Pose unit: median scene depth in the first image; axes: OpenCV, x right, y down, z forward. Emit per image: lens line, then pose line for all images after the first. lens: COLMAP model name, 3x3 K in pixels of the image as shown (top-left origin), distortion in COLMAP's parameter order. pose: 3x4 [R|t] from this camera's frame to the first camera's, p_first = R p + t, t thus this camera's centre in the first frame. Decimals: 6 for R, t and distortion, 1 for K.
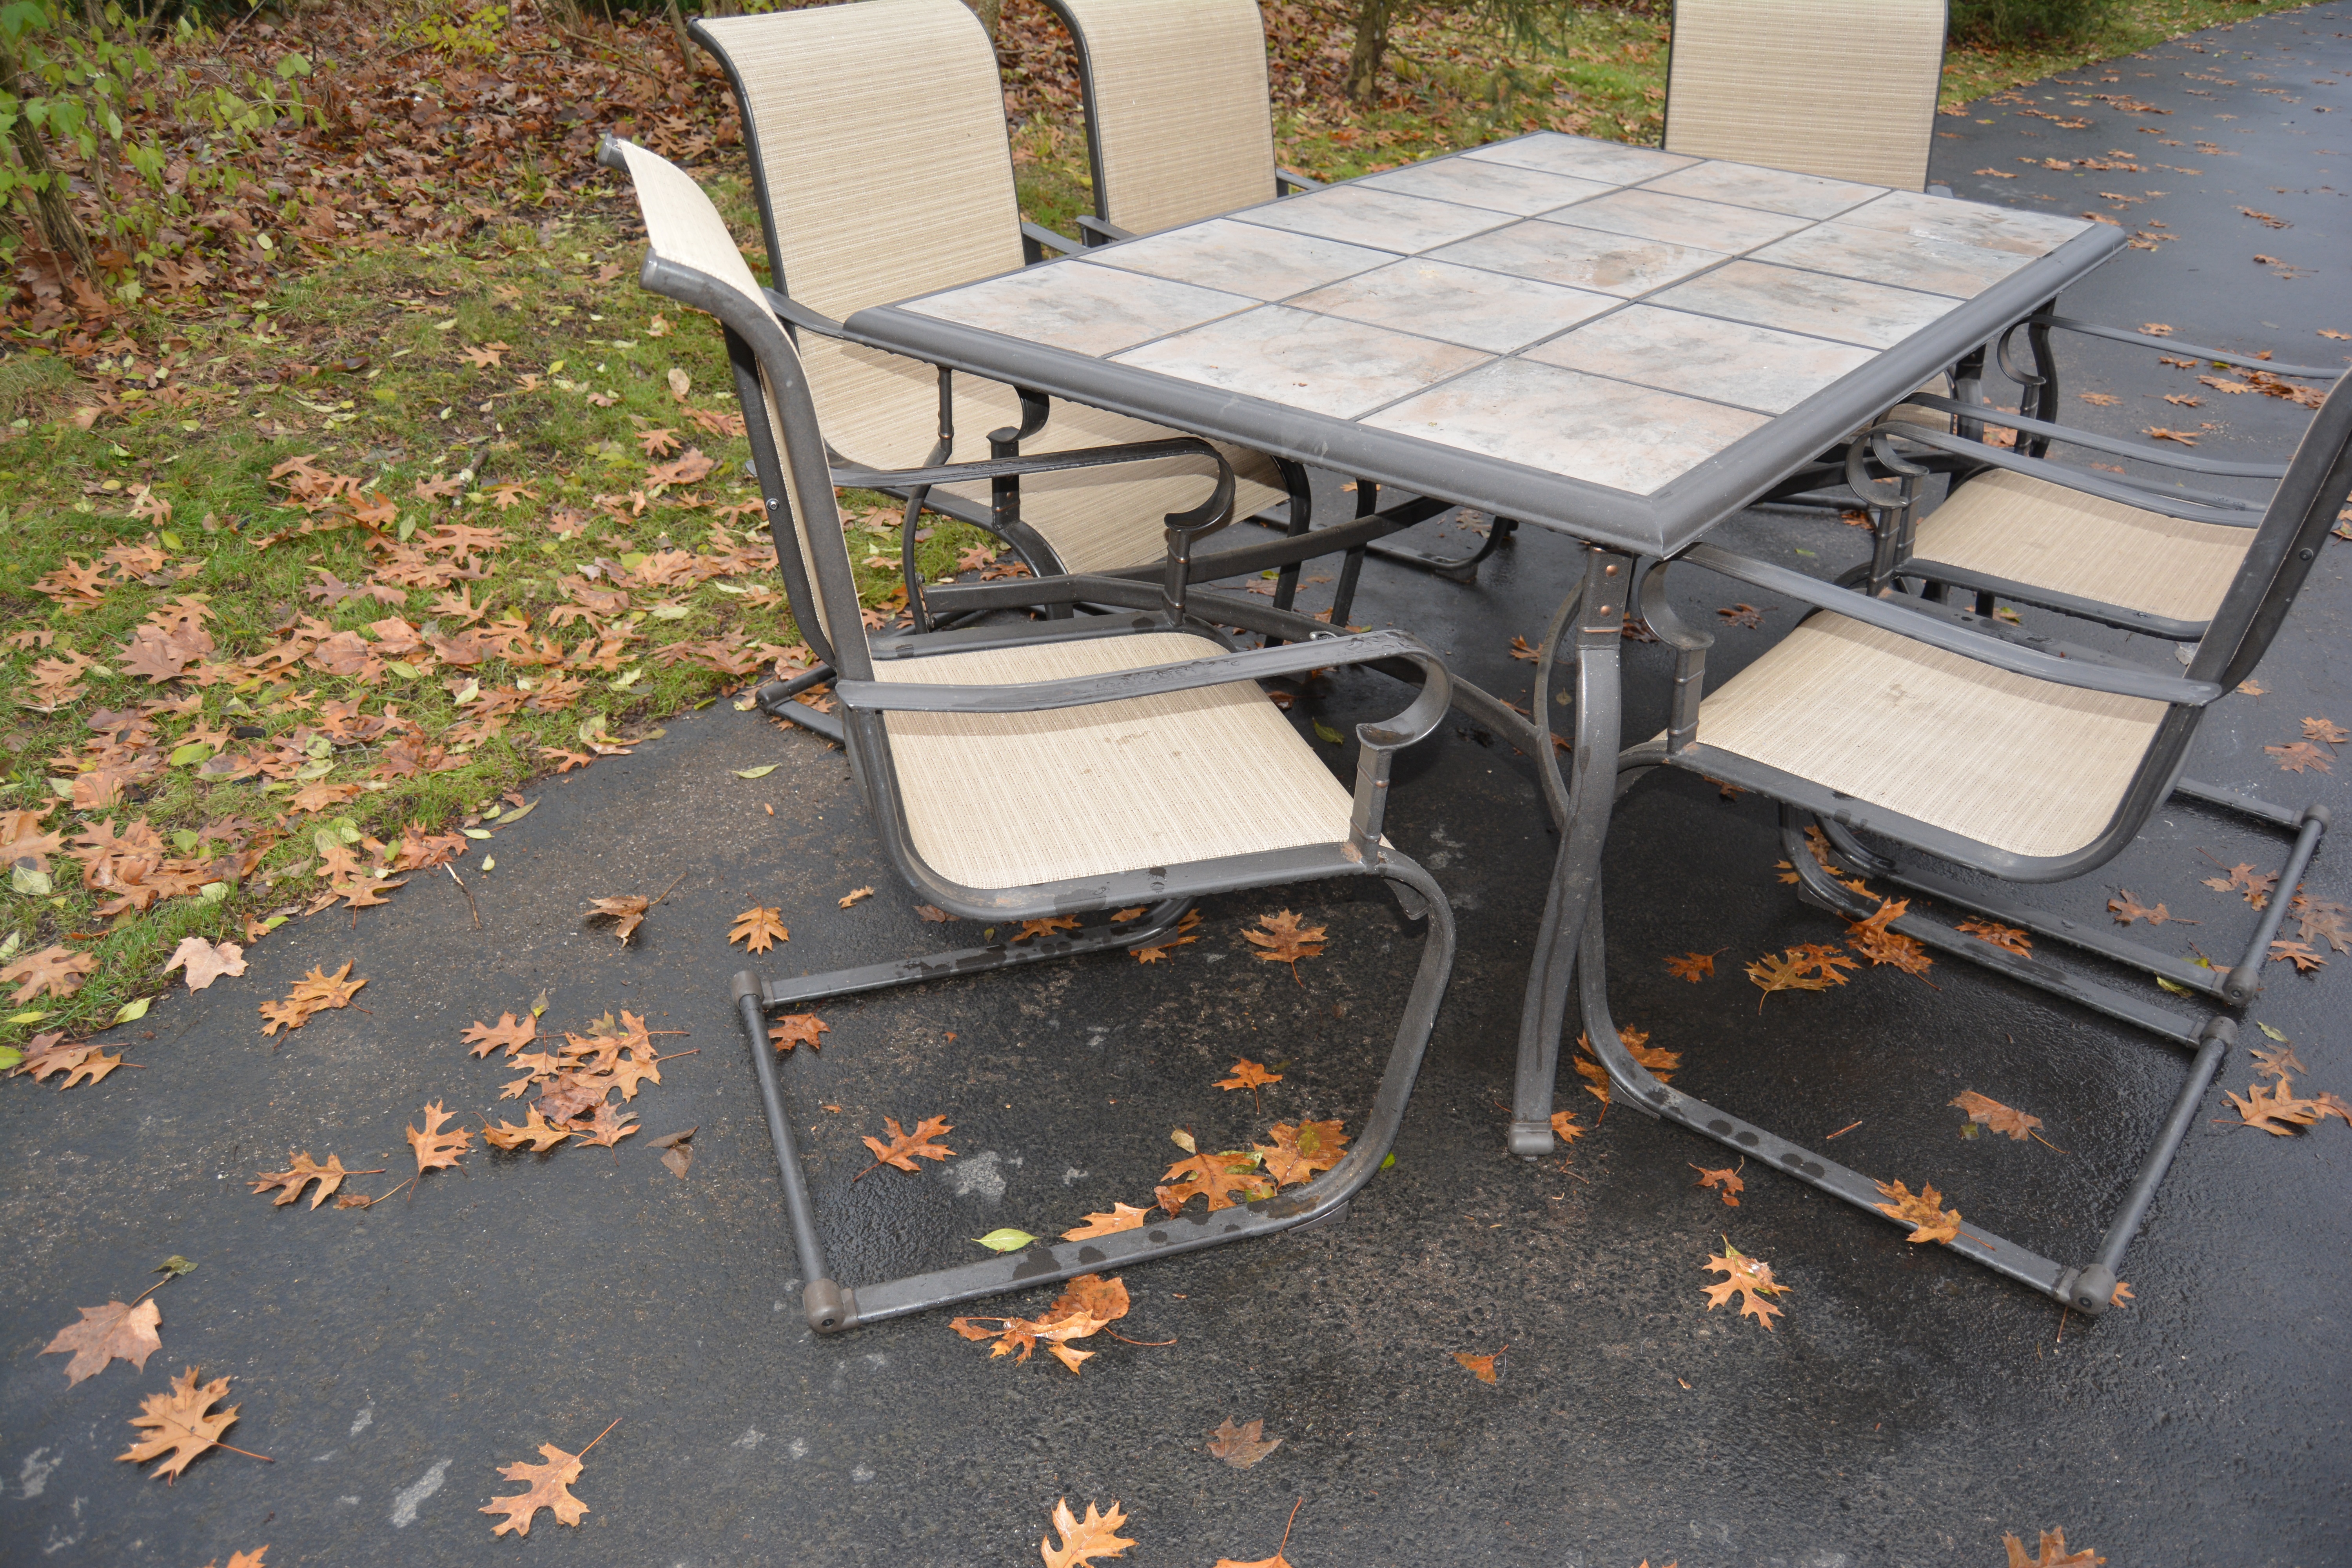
lens RADIAL K [[1828.1, 0, 1181.9], [0, 1828.1, 799.9], [0, 0, 1]] dist [-0.098209, 0.041001]
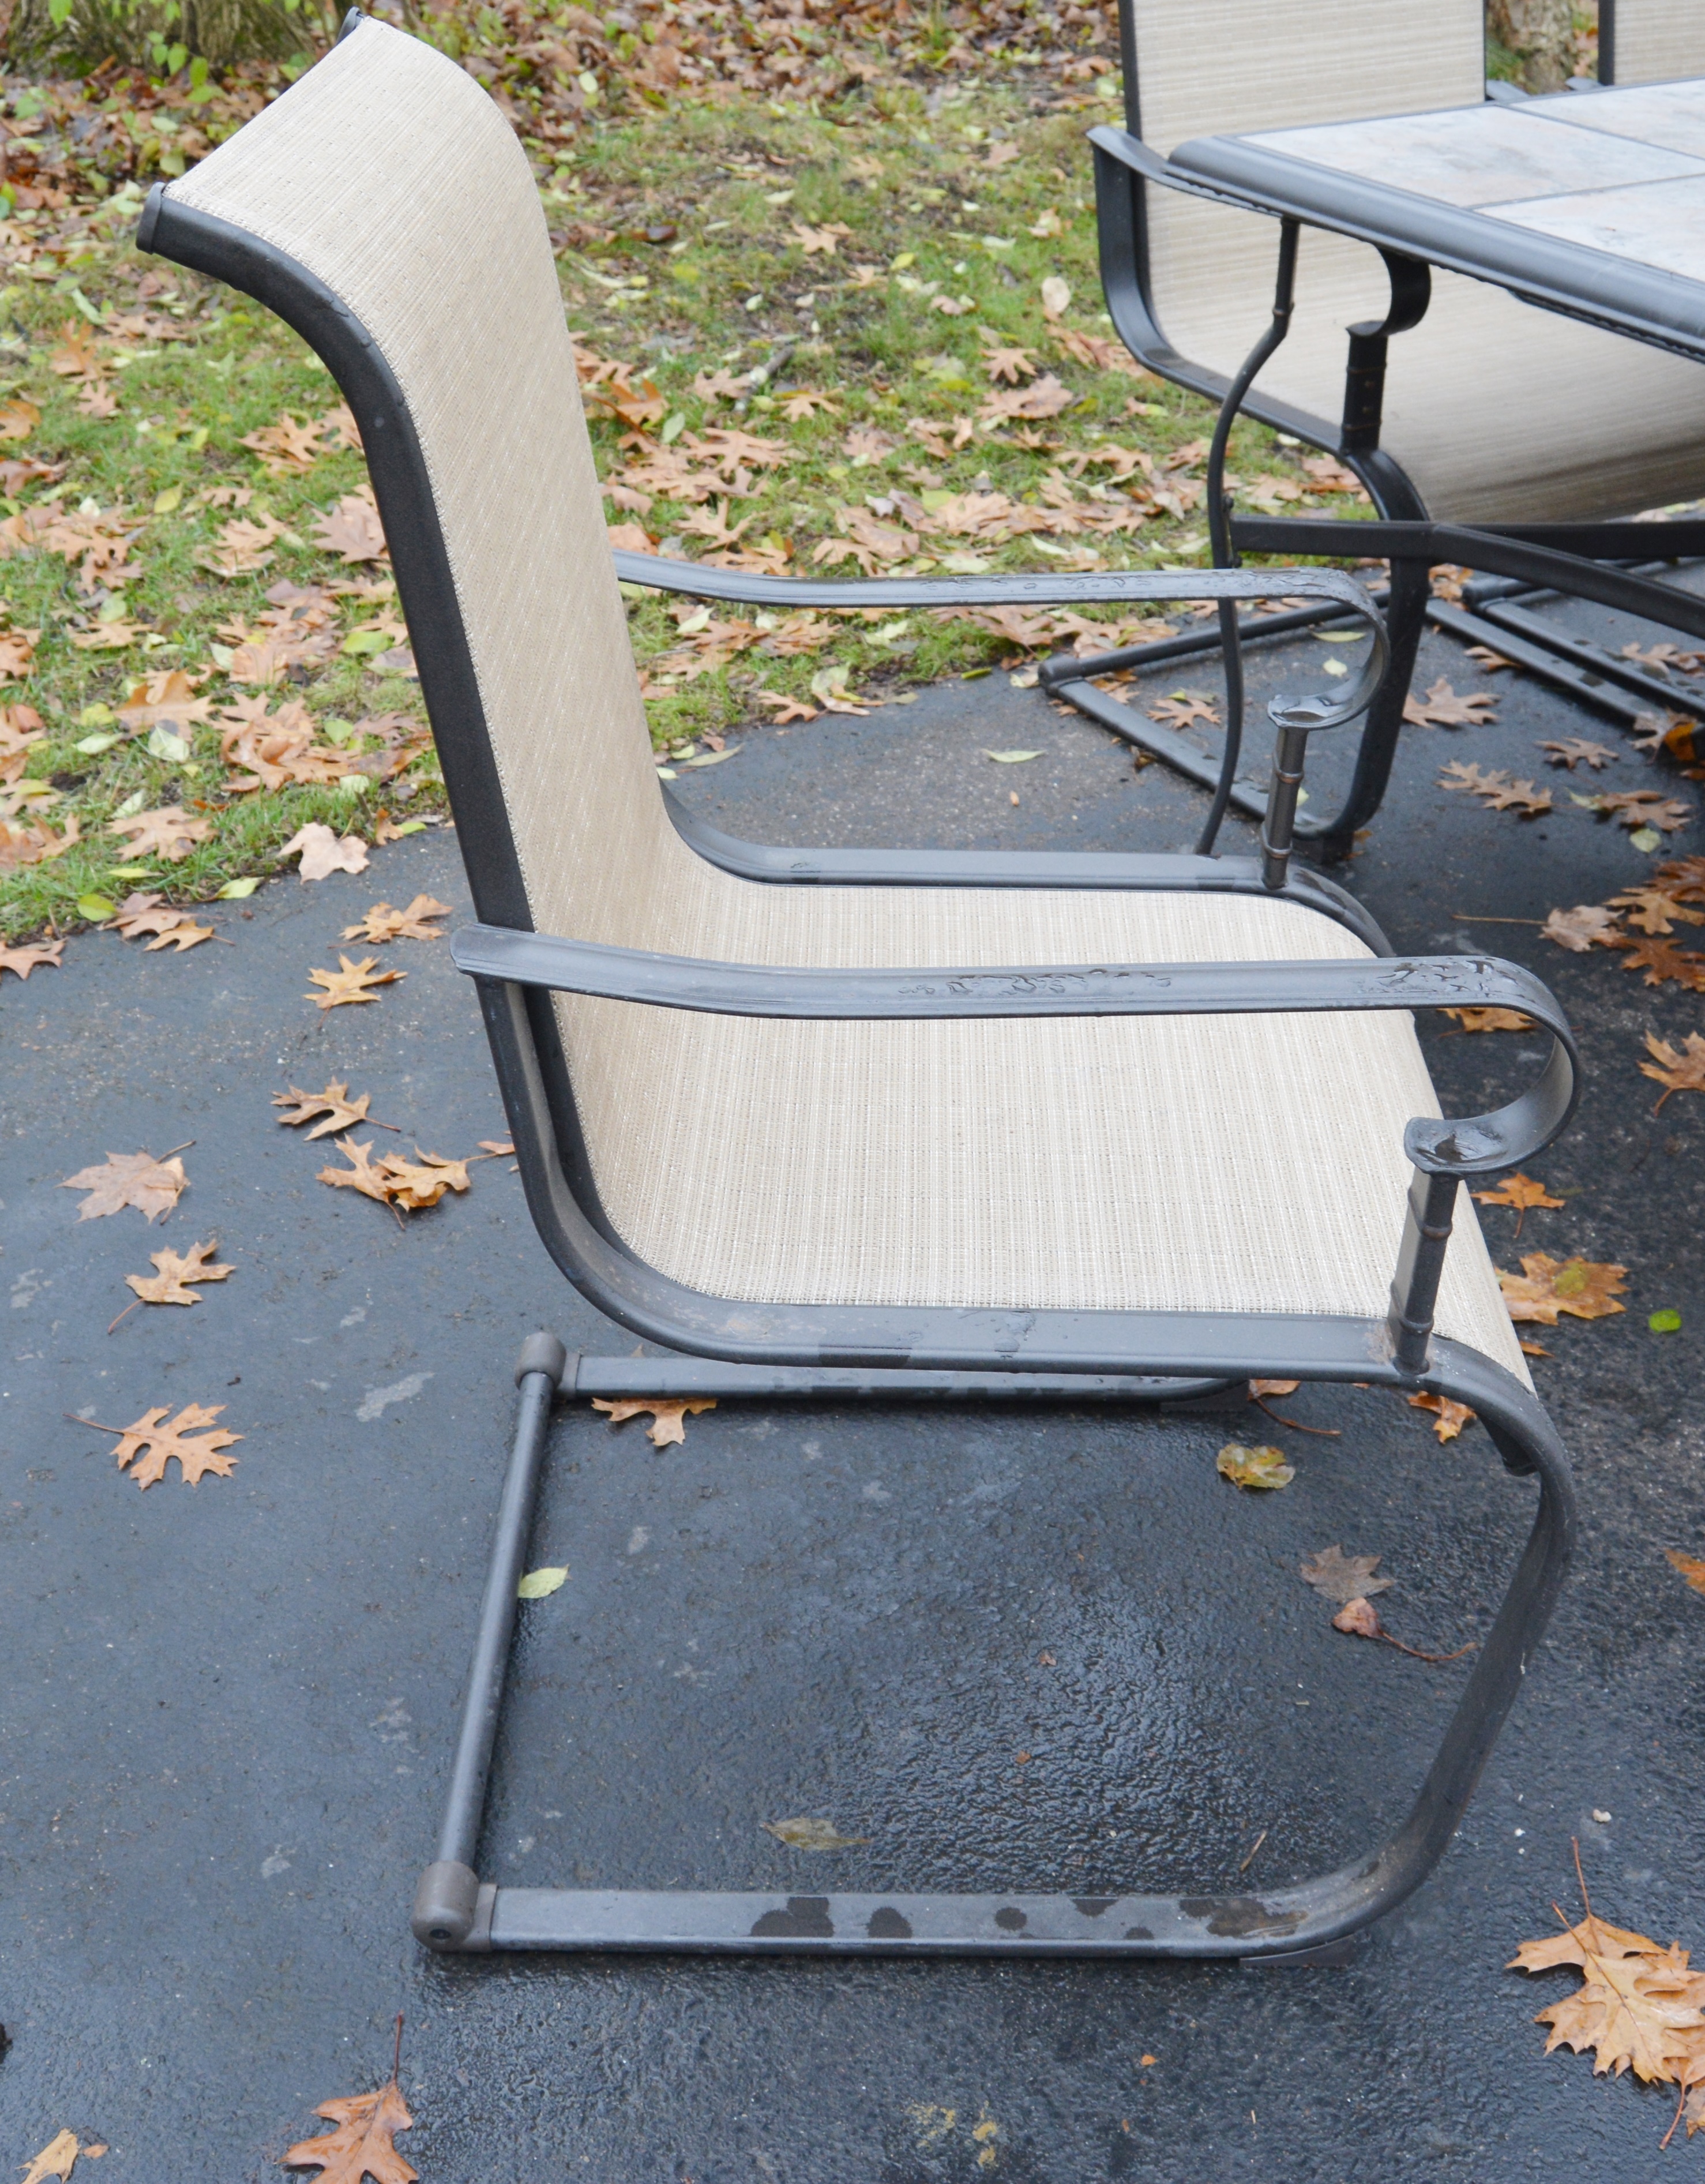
lens RADIAL K [[2685.5, 0, 786.3], [0, 2685.5, 1042.4], [0, 0, 1]] dist [-0.089476, 0.000000]
pose [[0.914519, 0.173427, -0.365483, 0.115064], [-0.172182, 0.984397, 0.036275, 0.079124], [0.366072, 0.029755, 0.930111, -0.092370]]
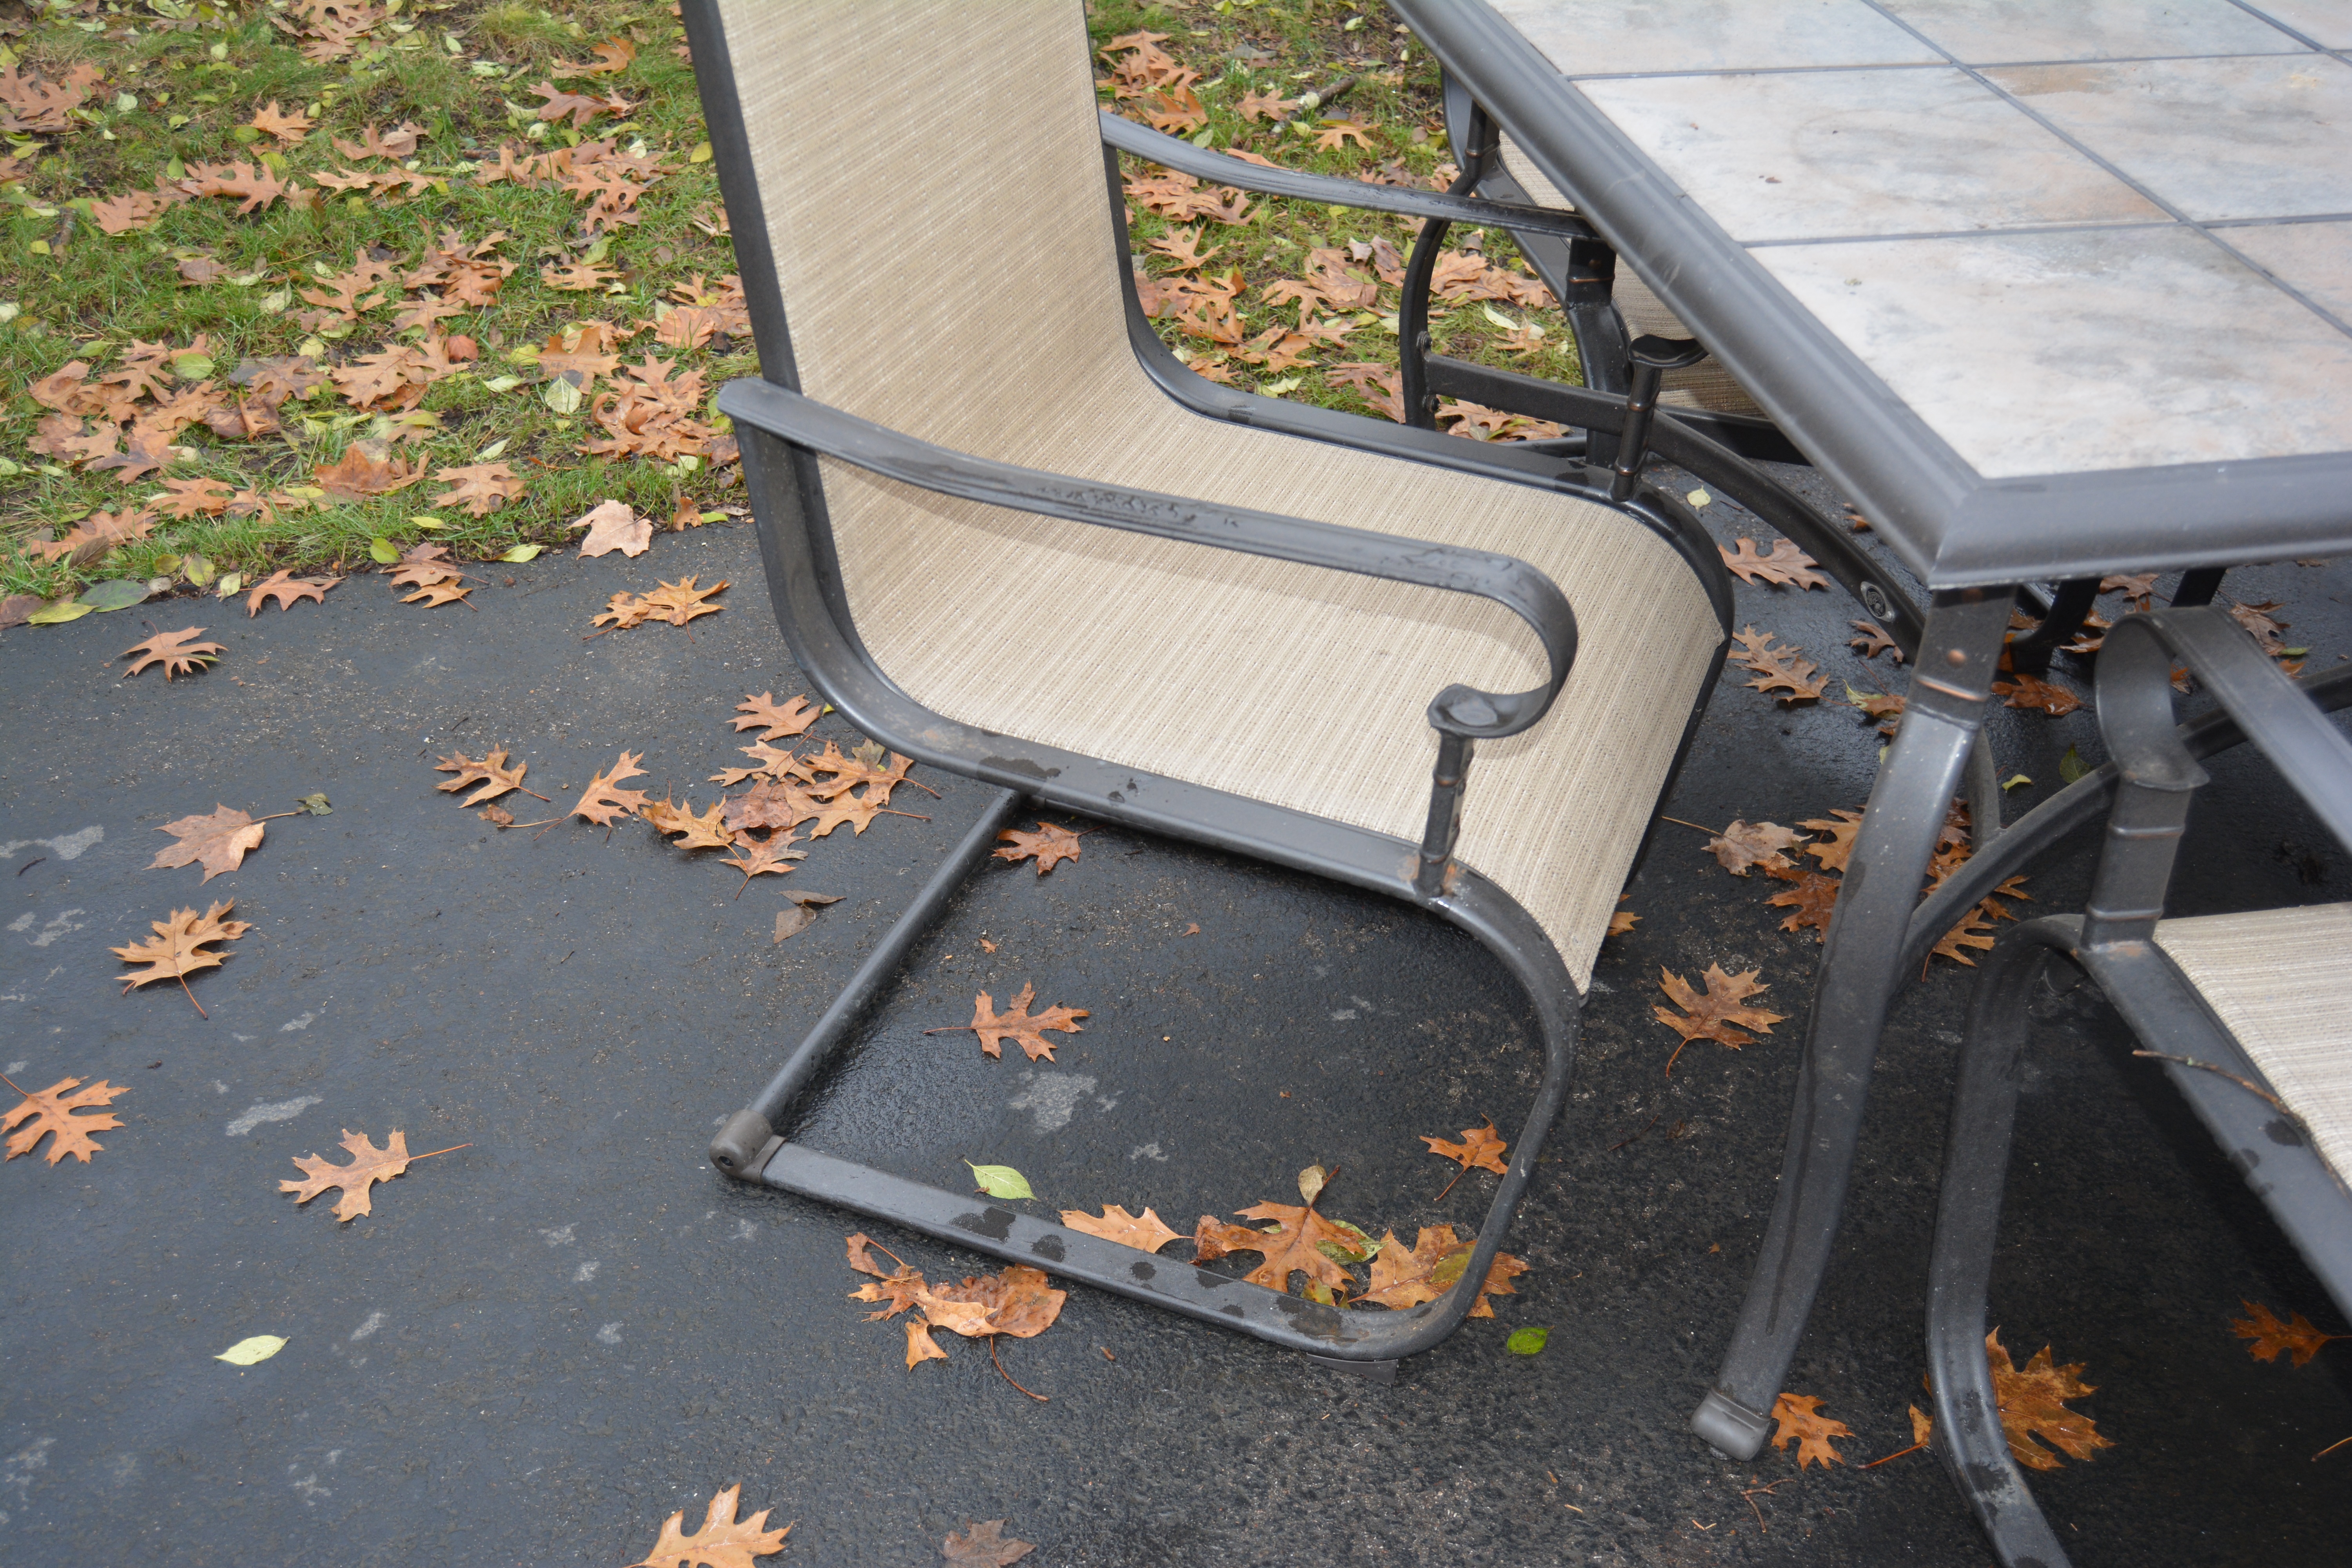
lens RADIAL K [[2333.5, 0, 1190.4], [0, 2333.5, 787.4], [0, 0, 1]] dist [-0.070511, 0.000000]
pose [[0.765894, 0.367417, -0.527647, 0.283510], [-0.328077, 0.929092, 0.170743, -0.070042], [0.552966, 0.042338, 0.832127, 0.154708]]
